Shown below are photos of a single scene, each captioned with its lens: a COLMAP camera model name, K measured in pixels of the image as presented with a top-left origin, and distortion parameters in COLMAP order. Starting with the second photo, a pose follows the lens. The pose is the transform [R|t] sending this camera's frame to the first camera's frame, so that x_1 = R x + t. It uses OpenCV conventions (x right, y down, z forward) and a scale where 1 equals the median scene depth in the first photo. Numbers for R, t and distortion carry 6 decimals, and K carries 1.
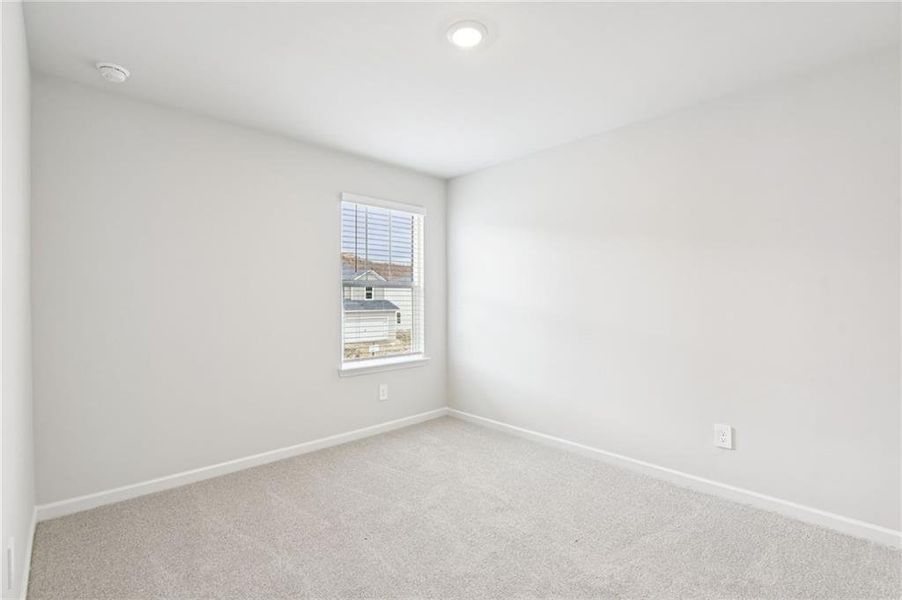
lens RADIAL K [[415.6, 0, 451.0], [0, 415.6, 300.0], [0, 0, 1]] dist [-0.016523, -0.000306]
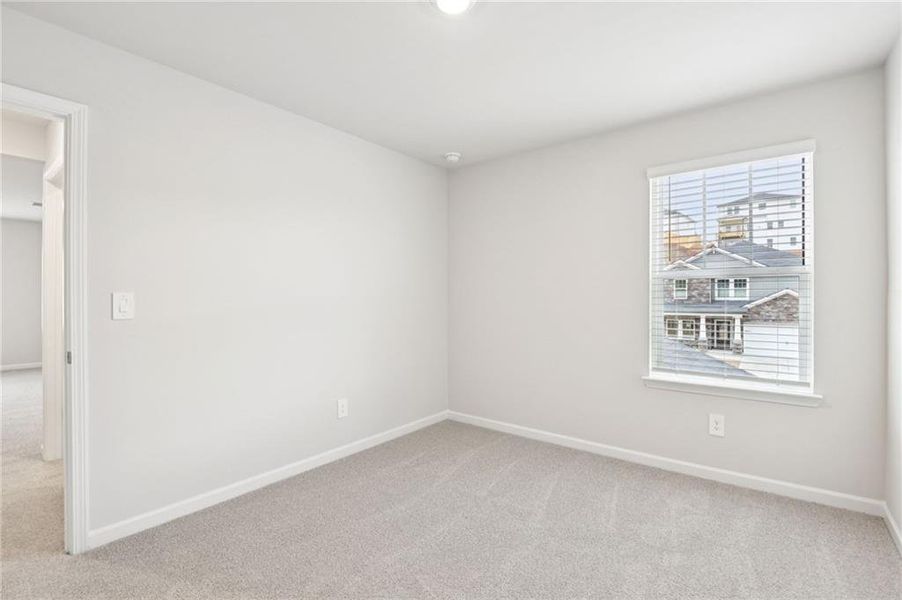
lens RADIAL K [[413.7, 0, 454.9], [0, 413.7, 295.9], [0, 0, 1]] dist [-0.002413, -0.008016]
pose [[0.137482, -0.000644, -0.990504, 0.439178], [0.004311, 0.999991, -0.000052, -0.001791], [0.990495, -0.004263, 0.137484, 0.417902]]
